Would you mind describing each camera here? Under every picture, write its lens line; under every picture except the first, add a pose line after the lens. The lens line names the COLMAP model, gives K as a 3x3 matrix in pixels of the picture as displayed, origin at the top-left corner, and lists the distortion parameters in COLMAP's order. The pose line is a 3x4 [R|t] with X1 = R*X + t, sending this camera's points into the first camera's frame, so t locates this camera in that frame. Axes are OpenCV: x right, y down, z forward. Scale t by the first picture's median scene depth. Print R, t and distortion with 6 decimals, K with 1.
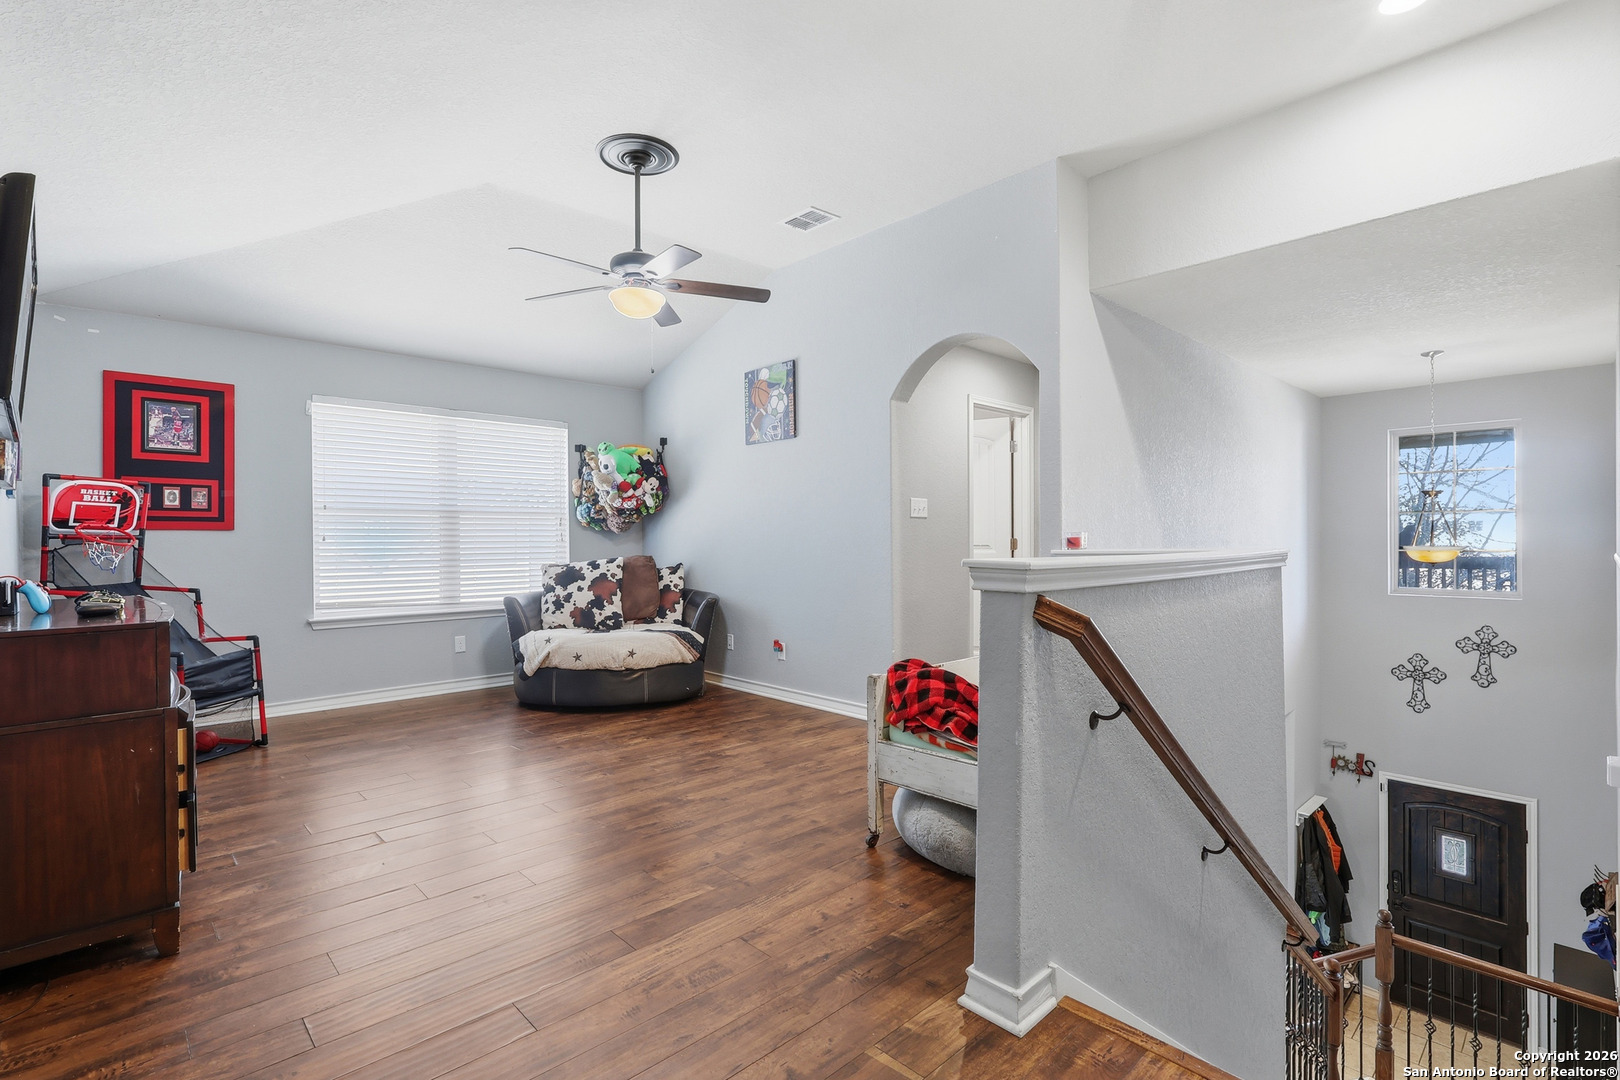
lens RADIAL K [[755.7, 0, 806.1], [0, 755.7, 542.9], [0, 0, 1]] dist [-0.000952, 0.000435]
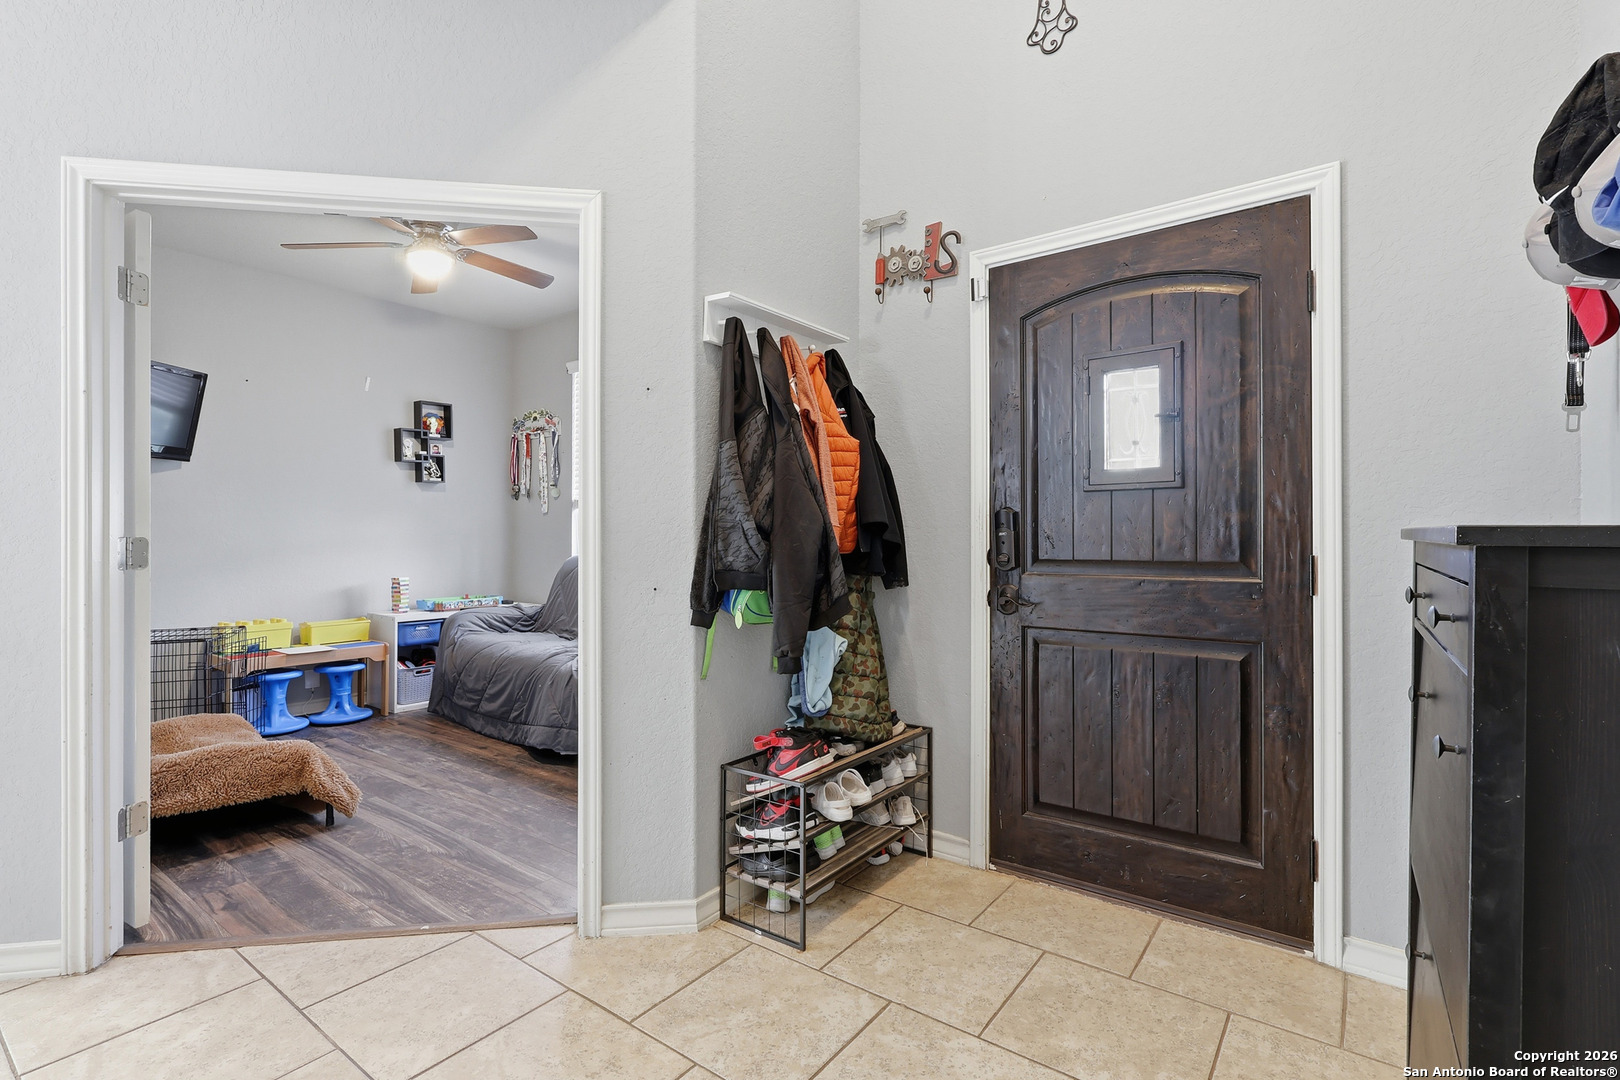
lens RADIAL K [[755.7, 0, 806.1], [0, 755.7, 542.9], [0, 0, 1]] dist [-0.000952, 0.000435]
pose [[0.986579, -0.001766, 0.163273, 0.621495], [0.001131, 0.999991, 0.003979, 0.448083], [-0.163279, -0.003741, 0.986573, 0.647225]]
